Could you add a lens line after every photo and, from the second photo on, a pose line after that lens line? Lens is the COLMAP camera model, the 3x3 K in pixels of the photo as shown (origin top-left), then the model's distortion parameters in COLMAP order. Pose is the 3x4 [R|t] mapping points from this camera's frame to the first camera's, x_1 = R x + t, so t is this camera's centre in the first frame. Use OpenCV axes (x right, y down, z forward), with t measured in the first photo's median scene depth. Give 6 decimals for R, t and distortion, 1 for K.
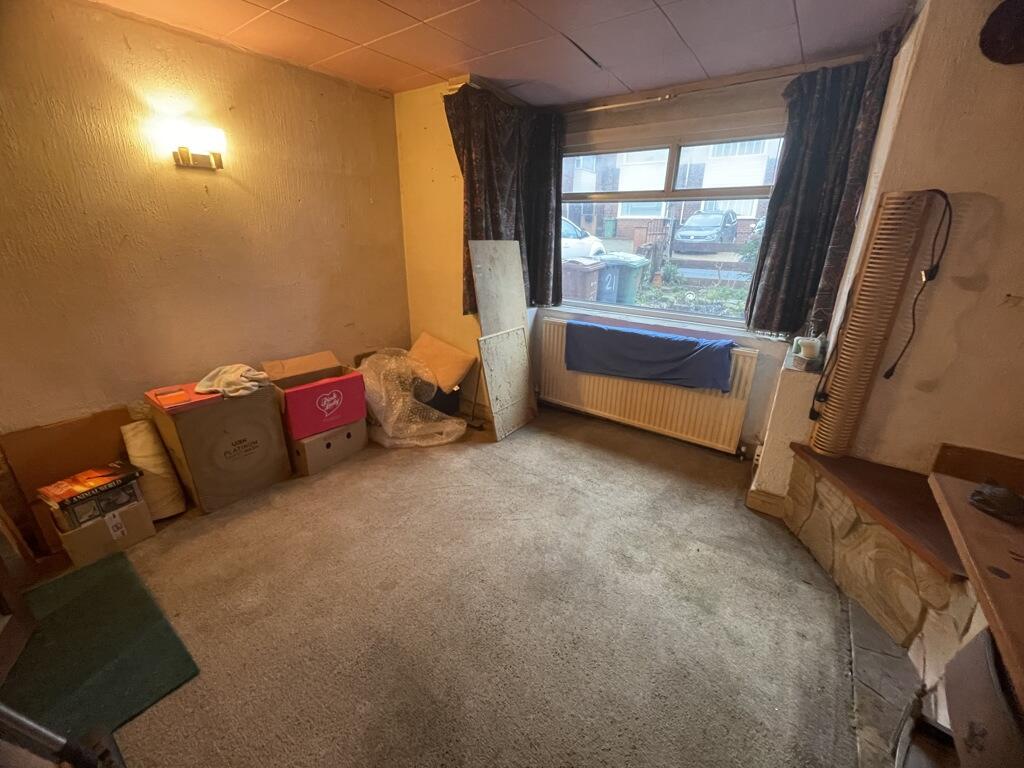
lens RADIAL K [[419.5, 0, 512.0], [0, 419.5, 381.0], [0, 0, 1]] dist [-0.000638, 0.000147]
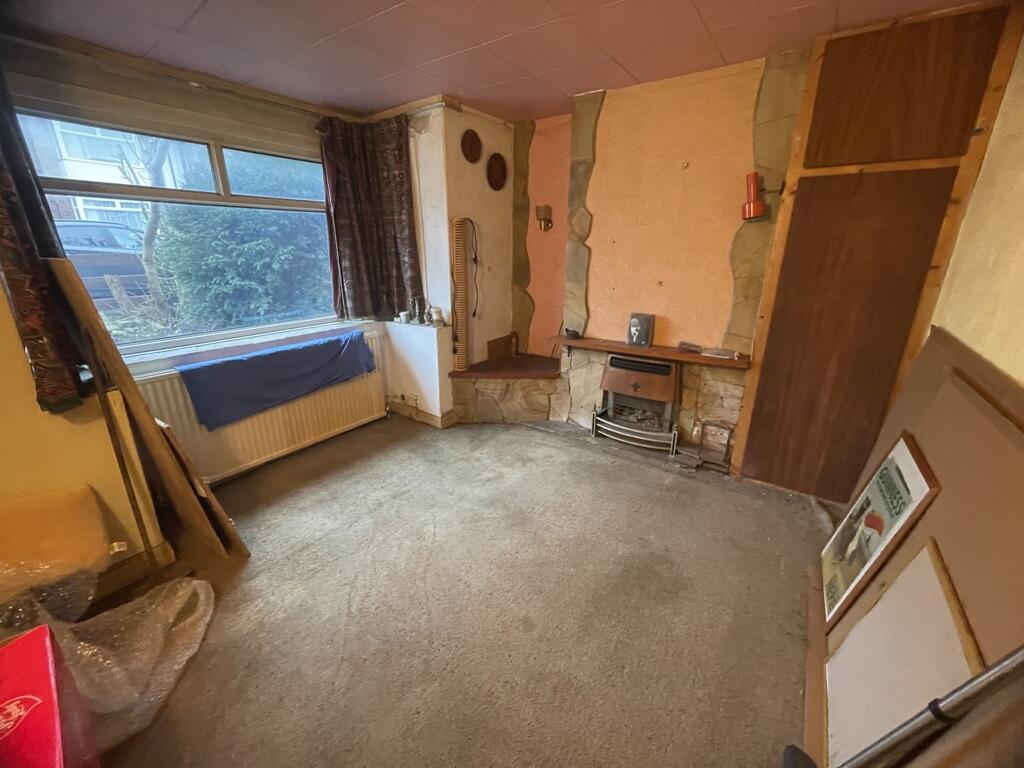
lens RADIAL K [[419.5, 0, 512.0], [0, 419.5, 381.0], [0, 0, 1]] dist [-0.000638, 0.000147]
pose [[-0.023077, -0.324220, 0.945700, -0.684660], [0.336822, 0.888127, 0.312701, -0.196955], [-0.941285, 0.325749, 0.088709, 0.534831]]
